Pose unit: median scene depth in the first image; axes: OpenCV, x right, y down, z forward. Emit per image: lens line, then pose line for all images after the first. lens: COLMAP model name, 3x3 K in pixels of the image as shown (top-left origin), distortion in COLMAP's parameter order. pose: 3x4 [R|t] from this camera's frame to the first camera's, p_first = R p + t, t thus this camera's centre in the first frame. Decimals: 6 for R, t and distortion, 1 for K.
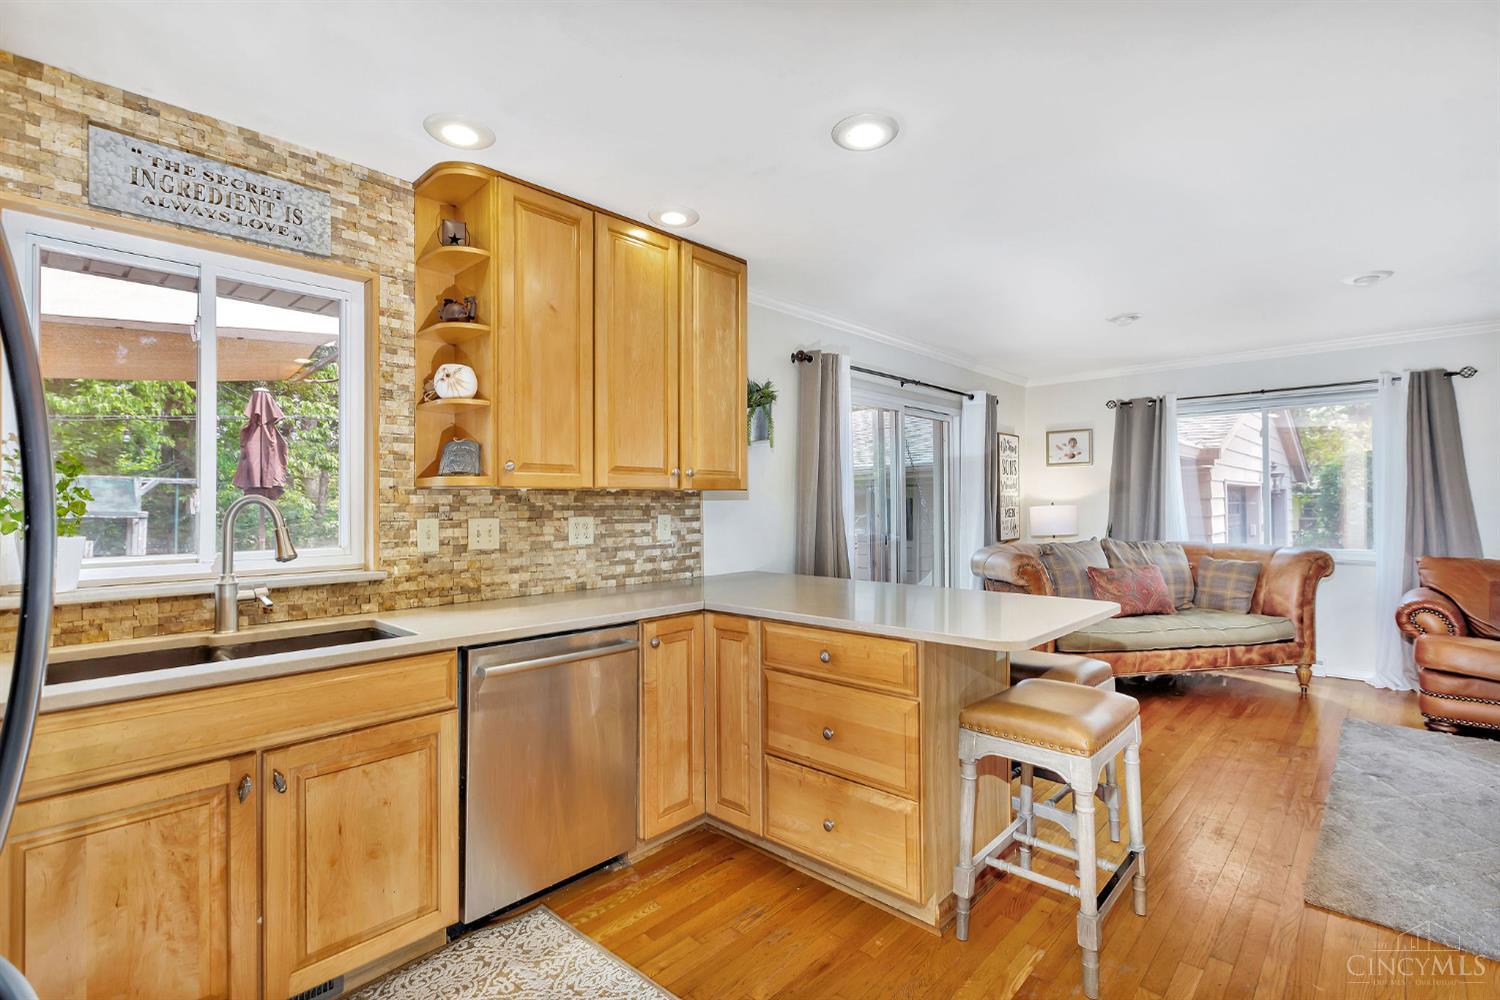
lens RADIAL K [[683.8, 0, 753.4], [0, 683.8, 490.8], [0, 0, 1]] dist [-0.000316, -0.000318]
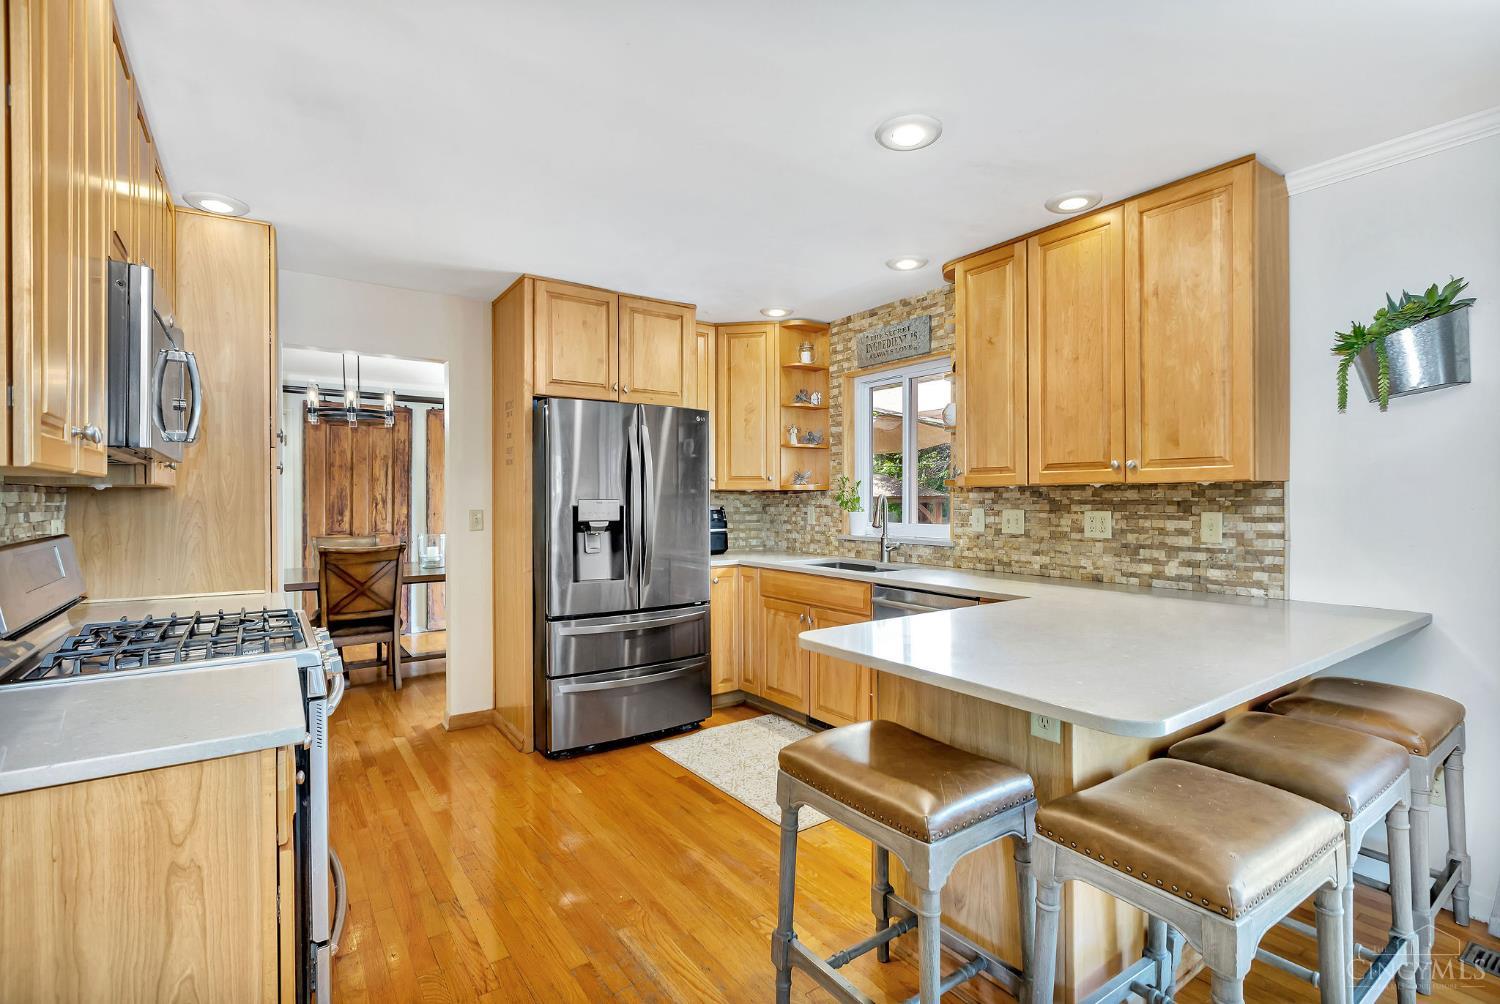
lens RADIAL K [[683.8, 0, 753.9], [0, 683.8, 502.2], [0, 0, 1]] dist [-0.000316, -0.000318]
pose [[-0.197306, 0.009993, -0.980291, 0.863851], [0.021817, 0.999745, 0.005800, 0.007507], [0.980099, -0.020242, -0.197474, 0.694281]]
